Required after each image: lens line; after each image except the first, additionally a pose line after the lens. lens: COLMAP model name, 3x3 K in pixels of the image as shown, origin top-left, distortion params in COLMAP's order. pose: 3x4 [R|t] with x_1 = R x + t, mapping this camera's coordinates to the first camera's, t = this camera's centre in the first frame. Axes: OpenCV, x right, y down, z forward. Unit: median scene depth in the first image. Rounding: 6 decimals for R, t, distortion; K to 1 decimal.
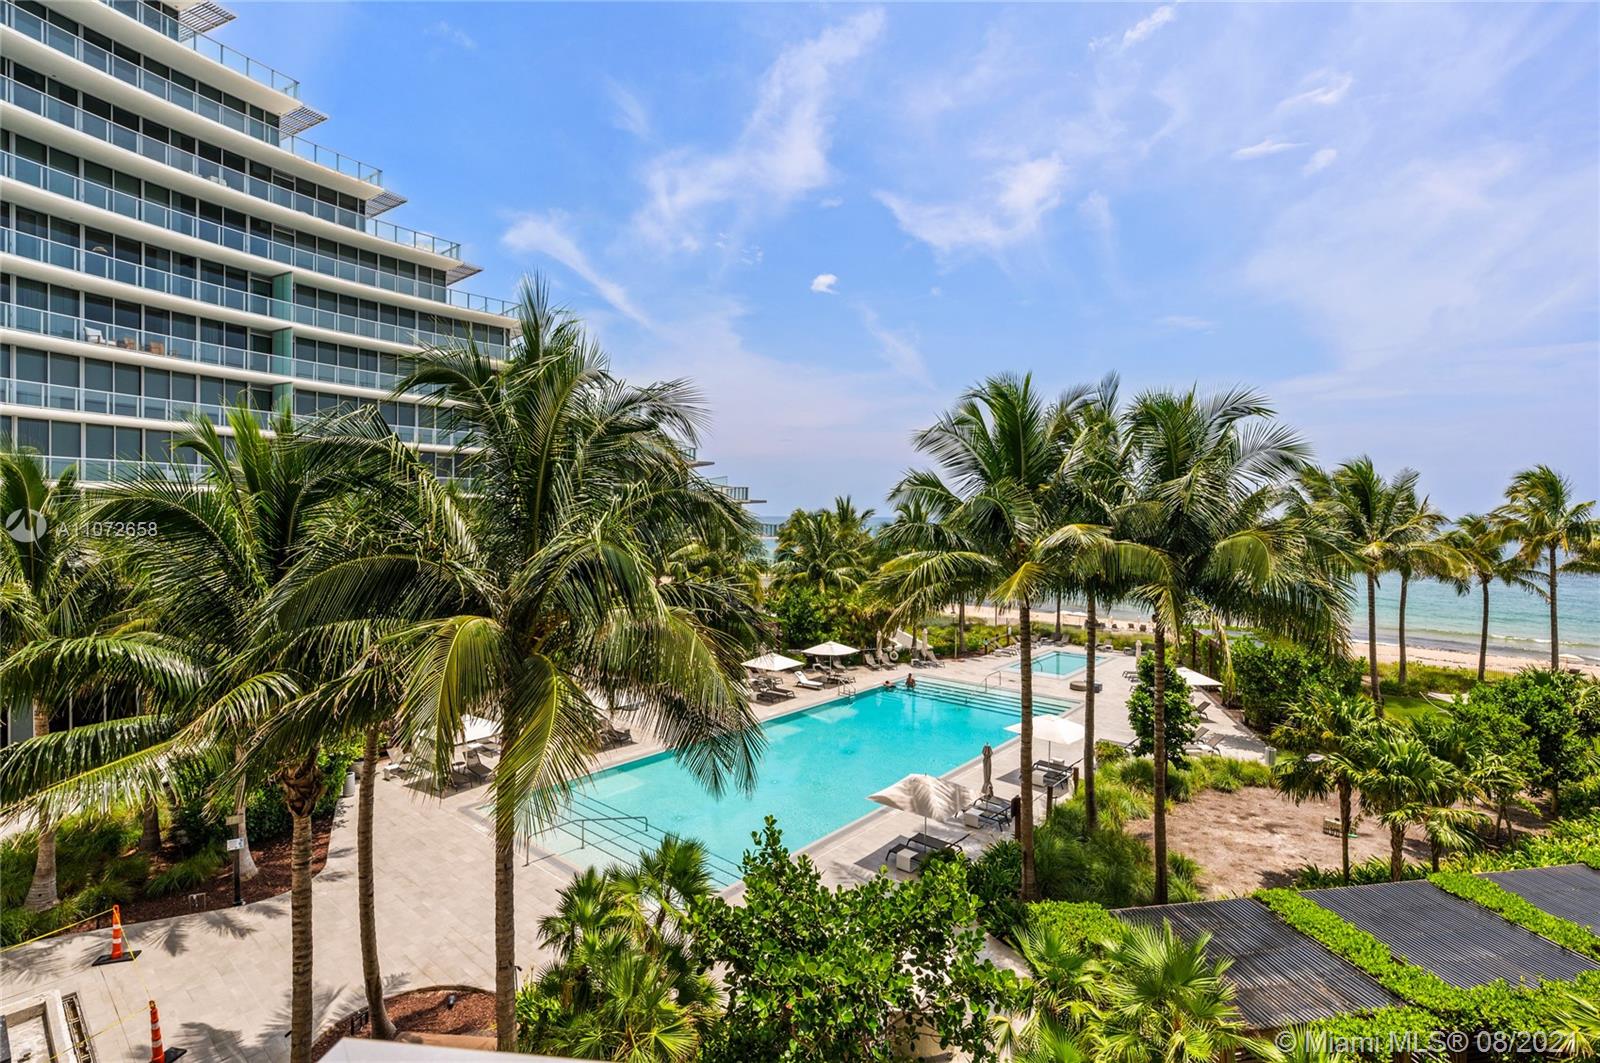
lens RADIAL K [[743.6, 0, 803.5], [0, 743.6, 527.4], [0, 0, 1]] dist [-0.006189, 0.001903]
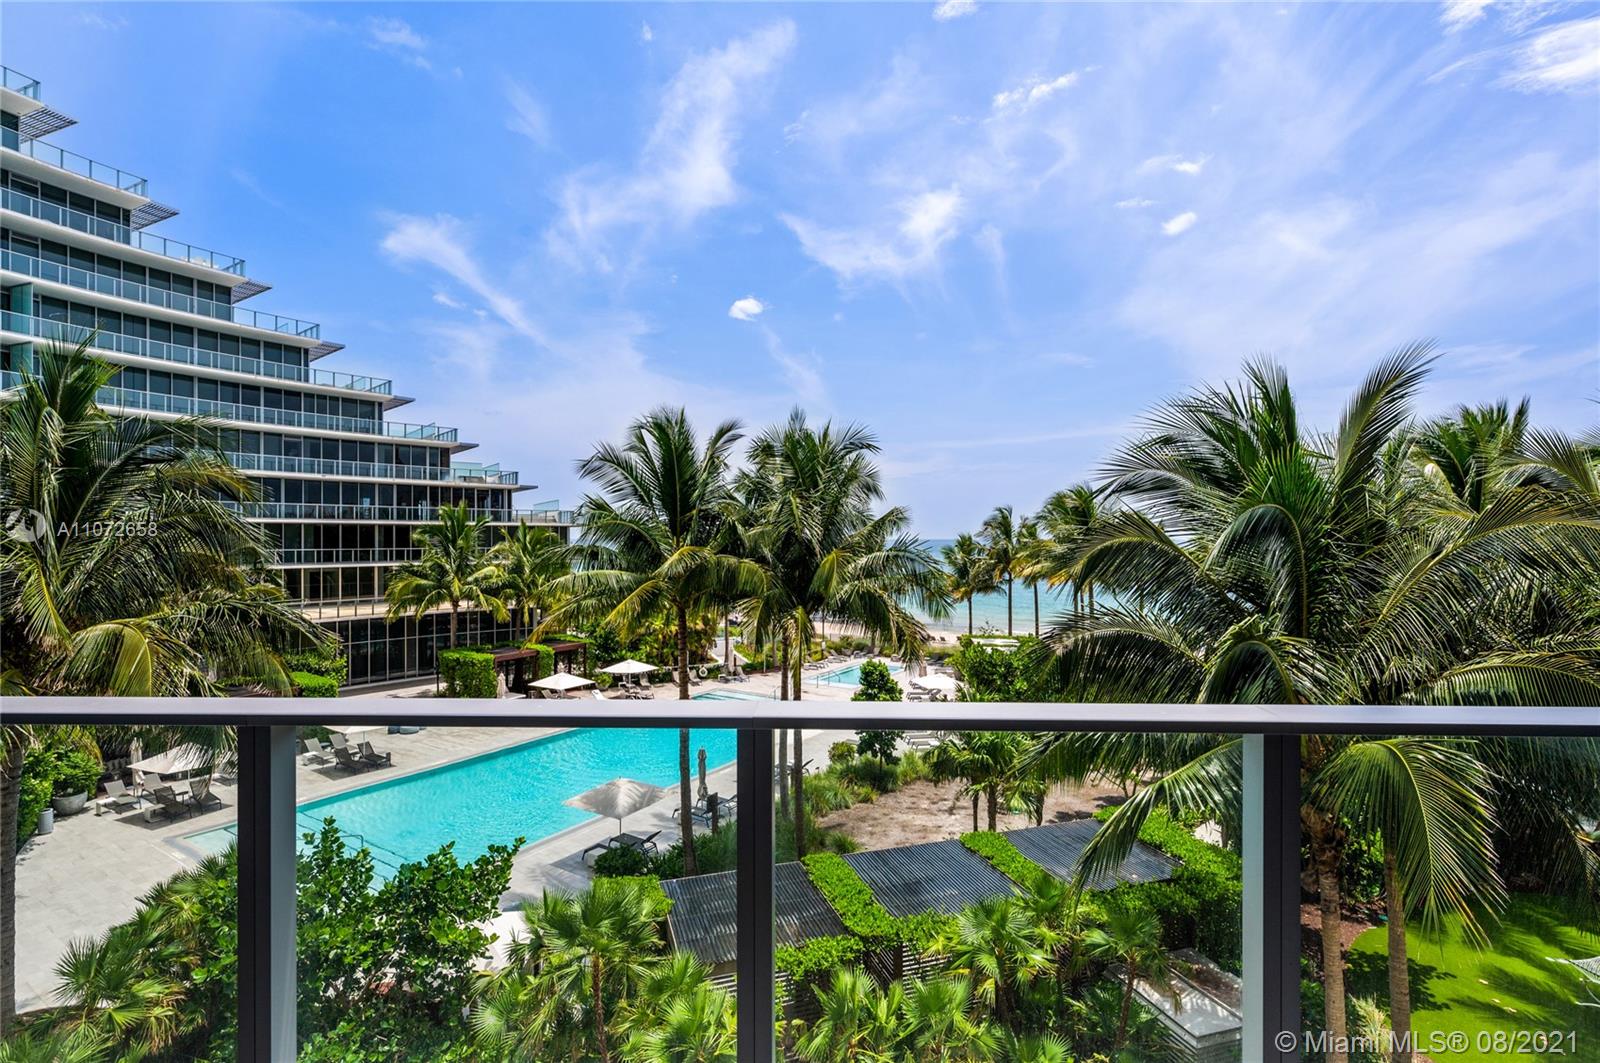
lens RADIAL K [[743.6, 0, 814.3], [0, 743.6, 546.7], [0, 0, 1]] dist [-0.006189, 0.001903]
pose [[0.991229, -0.011239, 0.131680, 0.149183], [0.011563, 0.999932, -0.001692, 0.001175], [-0.131652, 0.003200, 0.991291, -0.052809]]
